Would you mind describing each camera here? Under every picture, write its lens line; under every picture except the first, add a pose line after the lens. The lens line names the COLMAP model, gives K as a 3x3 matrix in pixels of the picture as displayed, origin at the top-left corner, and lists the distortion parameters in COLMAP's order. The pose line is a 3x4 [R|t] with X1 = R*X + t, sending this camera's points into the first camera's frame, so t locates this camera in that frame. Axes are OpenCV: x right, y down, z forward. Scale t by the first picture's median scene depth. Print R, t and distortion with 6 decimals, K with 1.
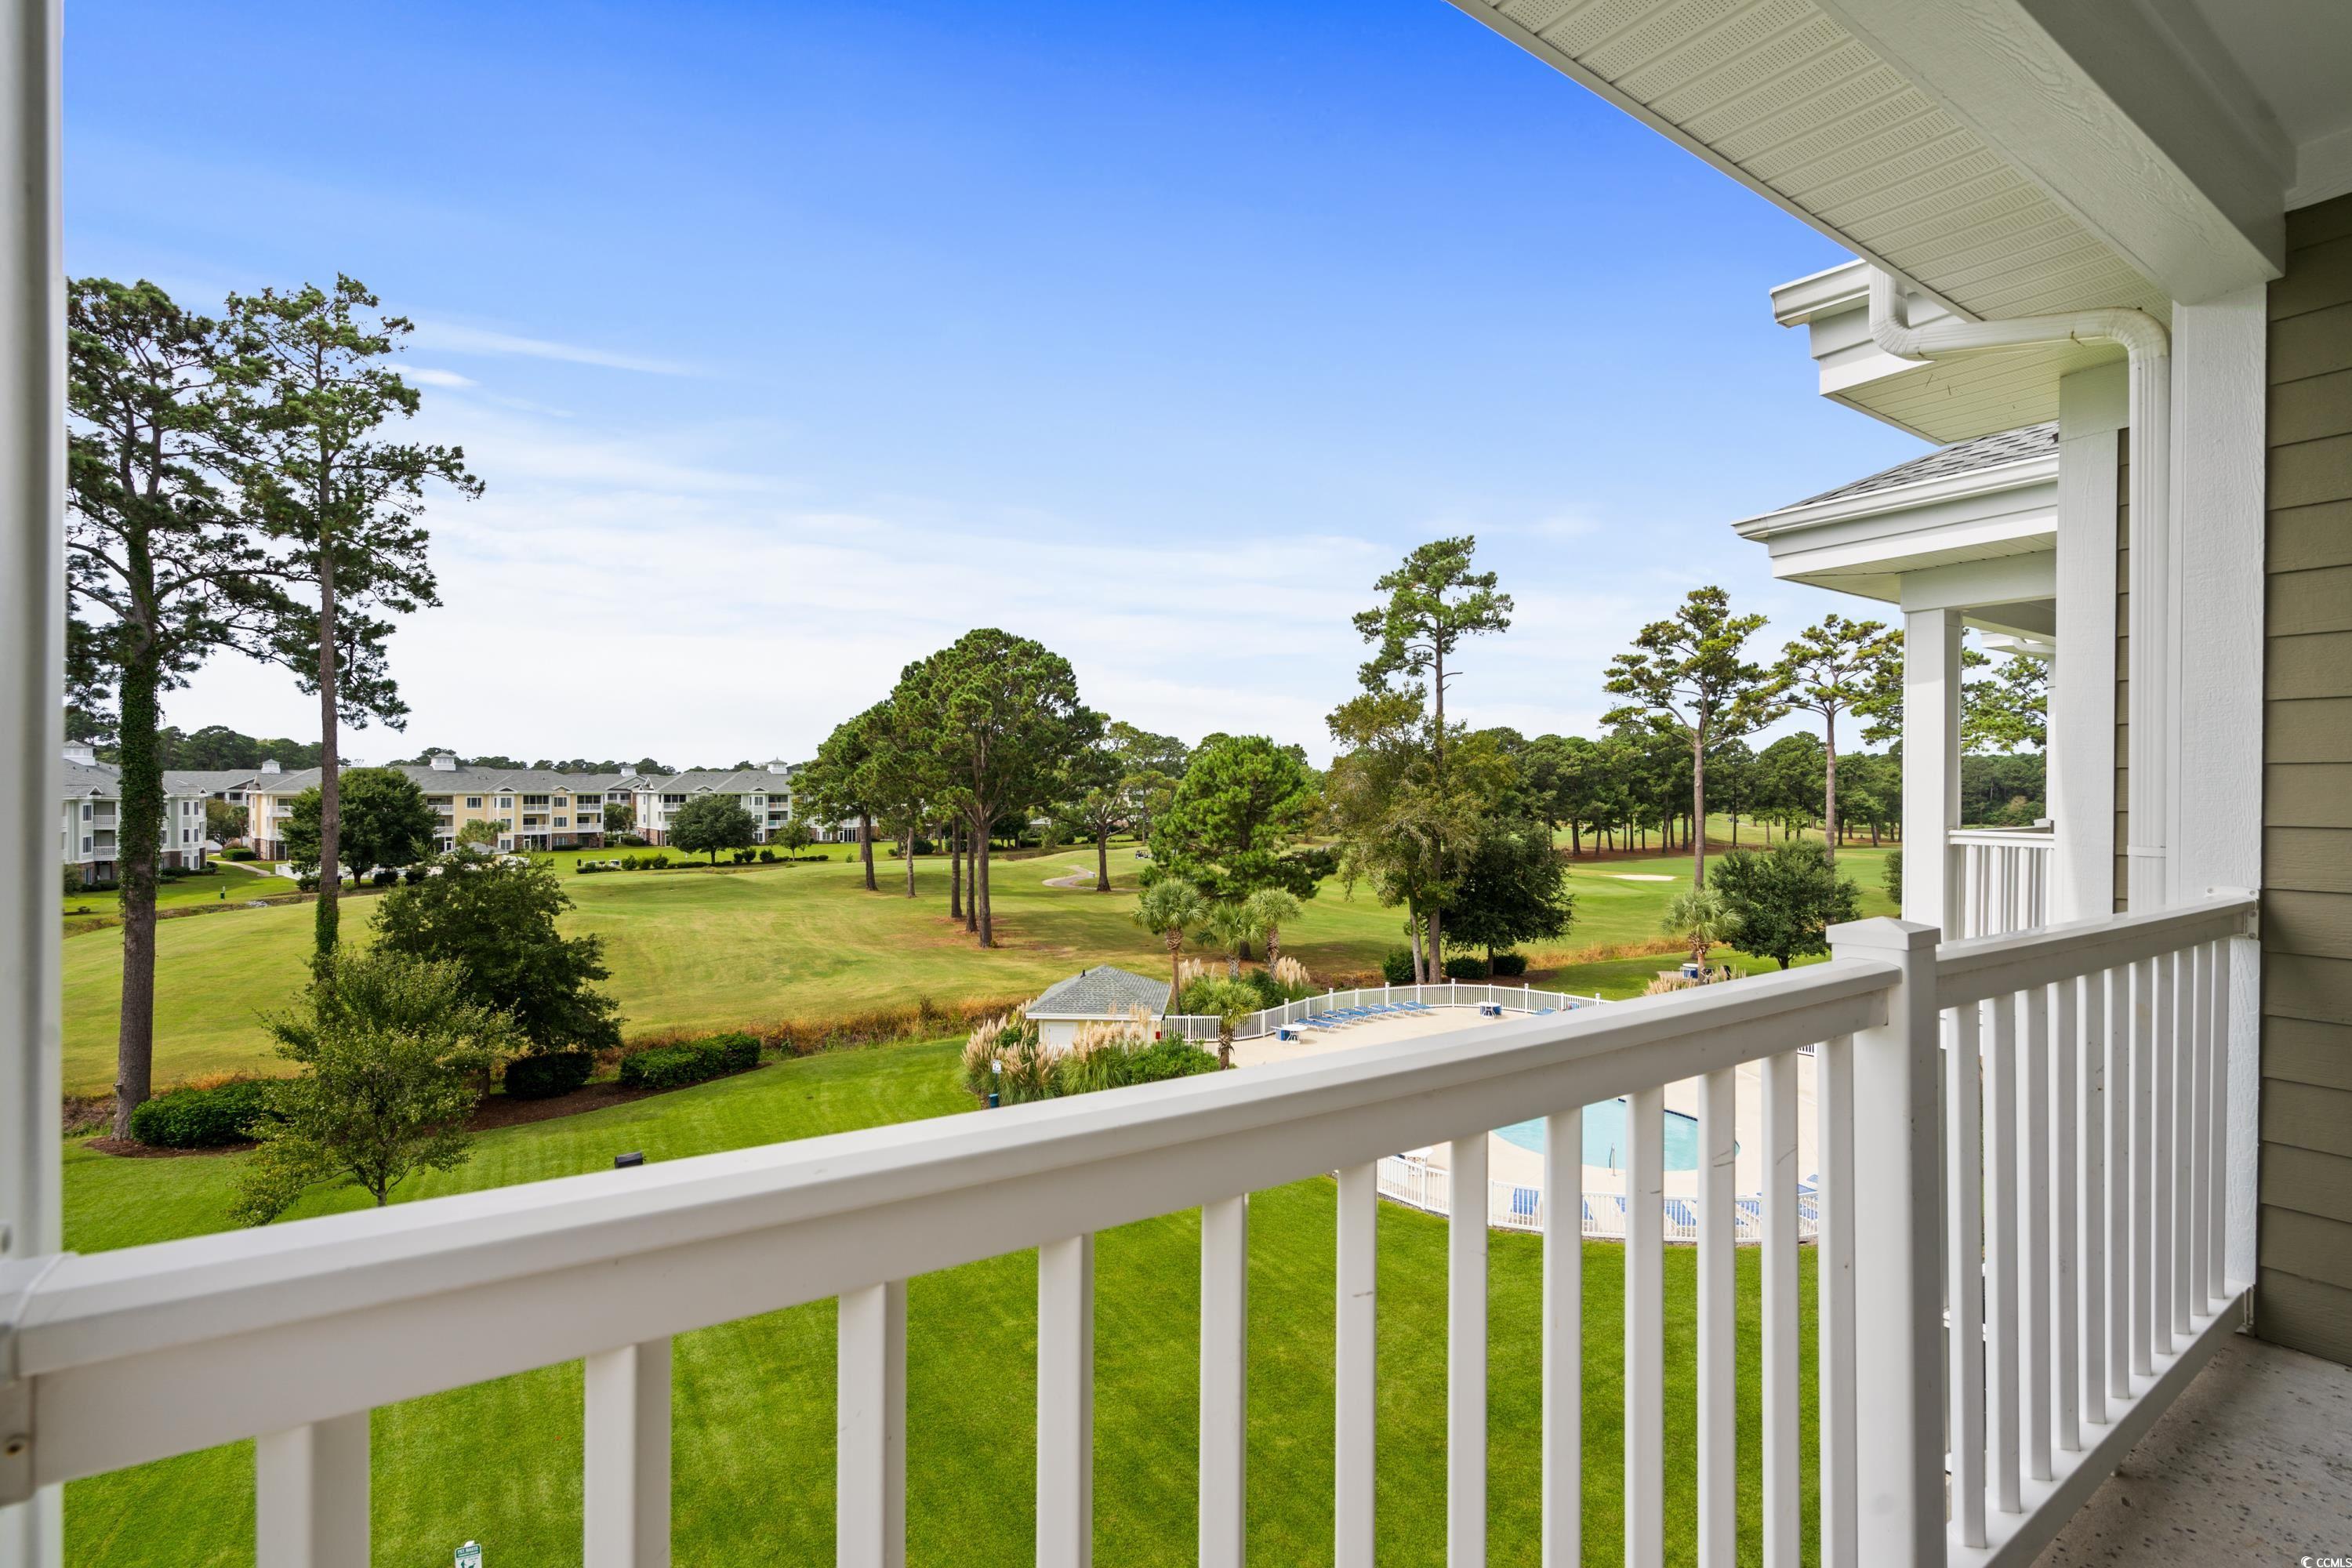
lens RADIAL K [[1055.1, 0, 1176.0], [0, 1055.1, 784.0], [0, 0, 1]] dist [-0.023251, 0.011900]
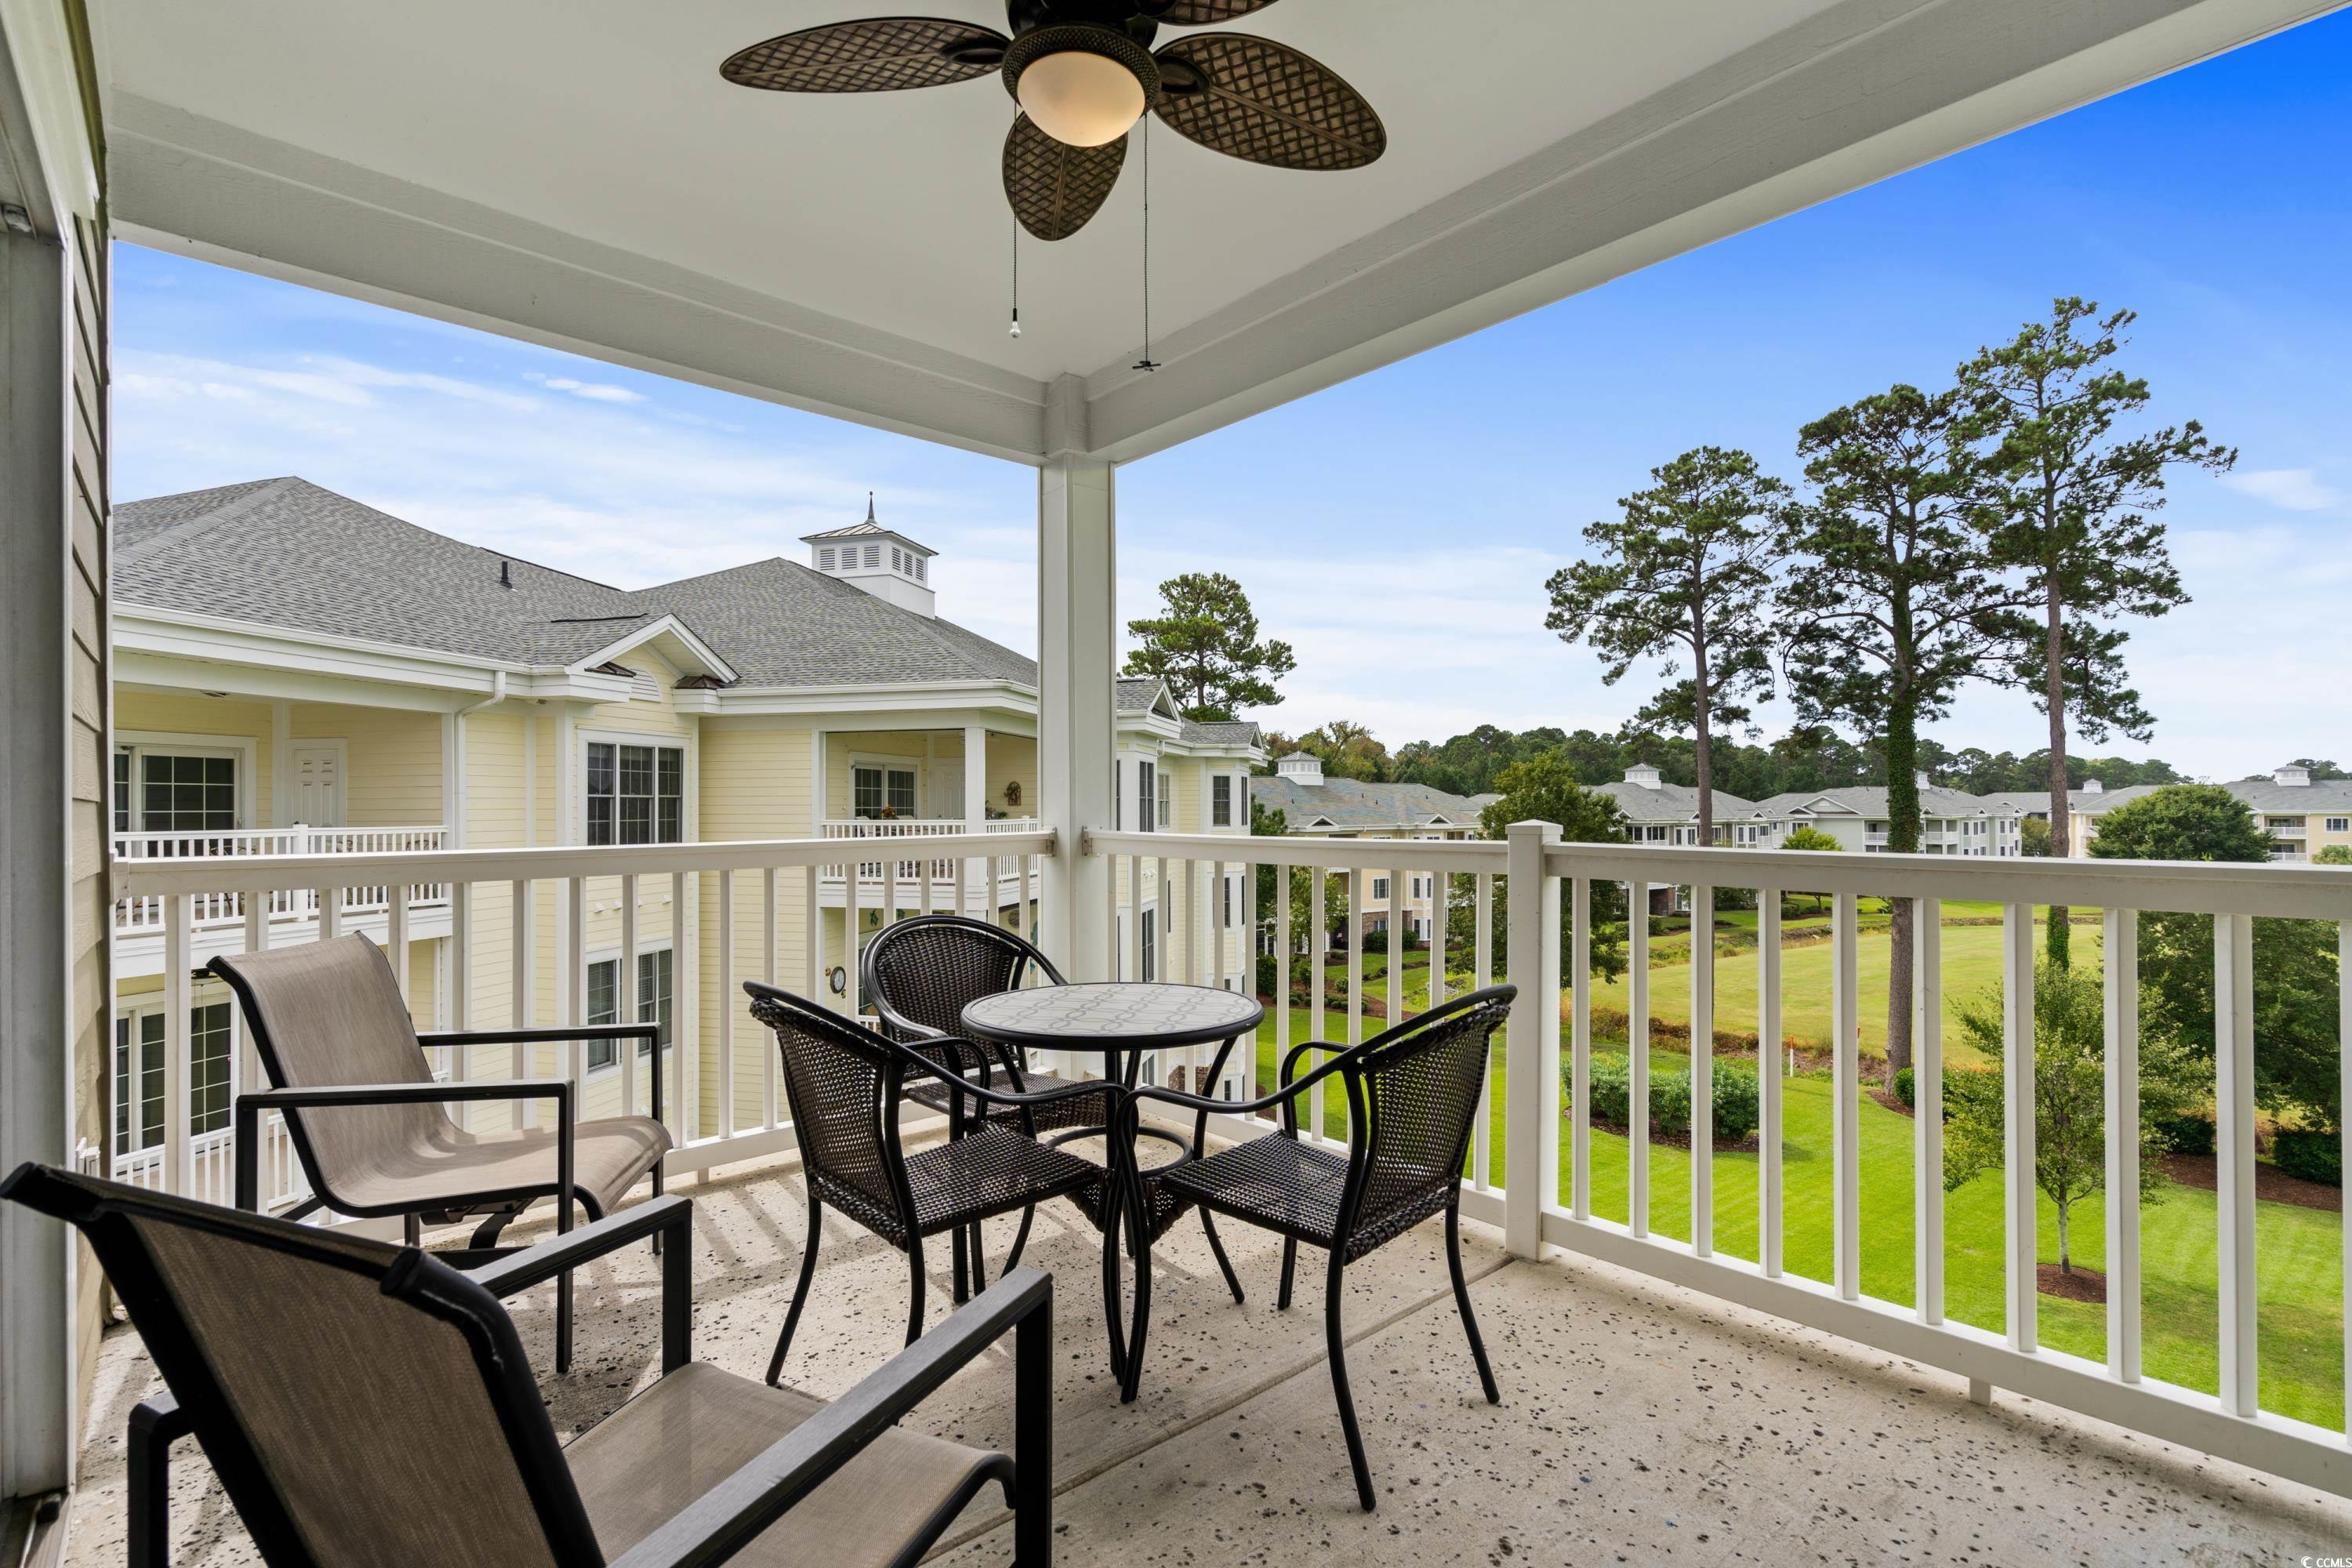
lens RADIAL K [[1067.2, 0, 1173.4], [0, 1067.2, 790.9], [0, 0, 1]] dist [-0.001670, 0.000075]
pose [[0.130042, -0.021197, -0.991282, 0.059756], [0.007919, 0.999762, -0.020340, 0.002994], [0.991477, -0.005205, 0.130179, 0.004776]]
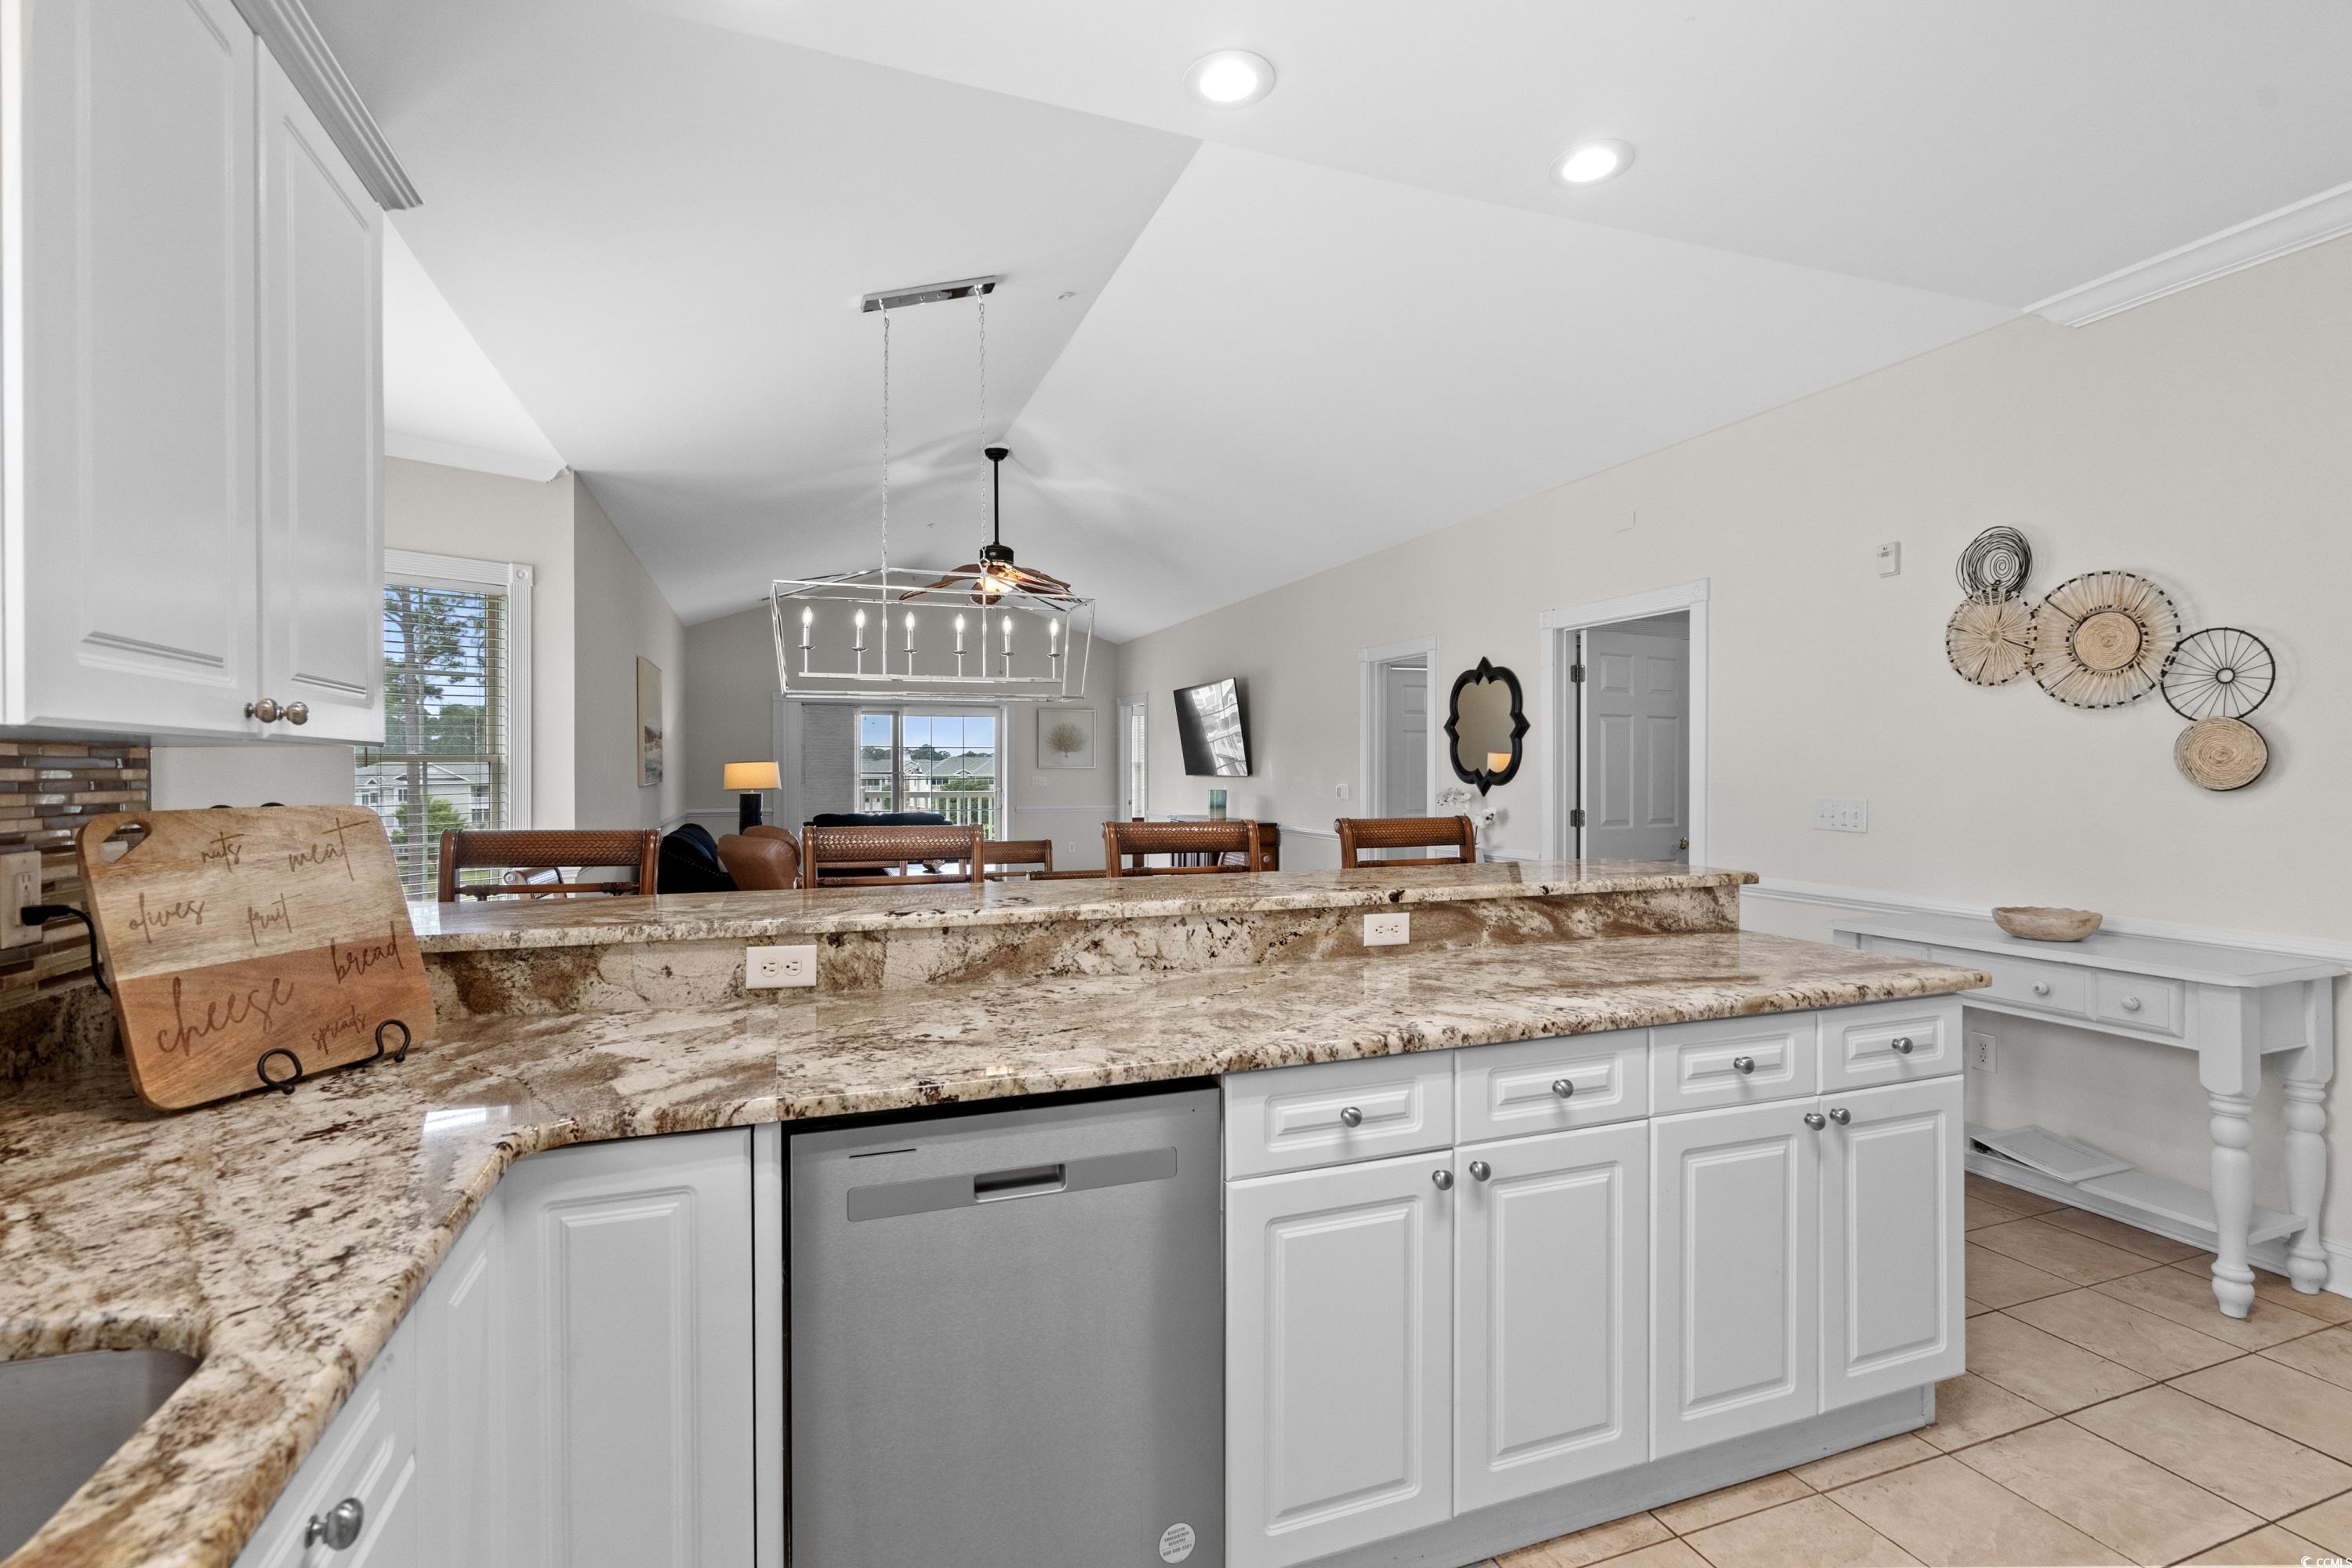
lens RADIAL K [[1078.9, 0, 1176.4], [0, 1078.9, 770.1], [0, 0, 1]] dist [-0.003896, -0.000098]
pose [[0.970180, -0.007702, -0.242263, 0.145732], [0.008913, 0.999953, 0.003905, -0.000194], [0.242222, -0.005948, 0.970203, -0.194303]]
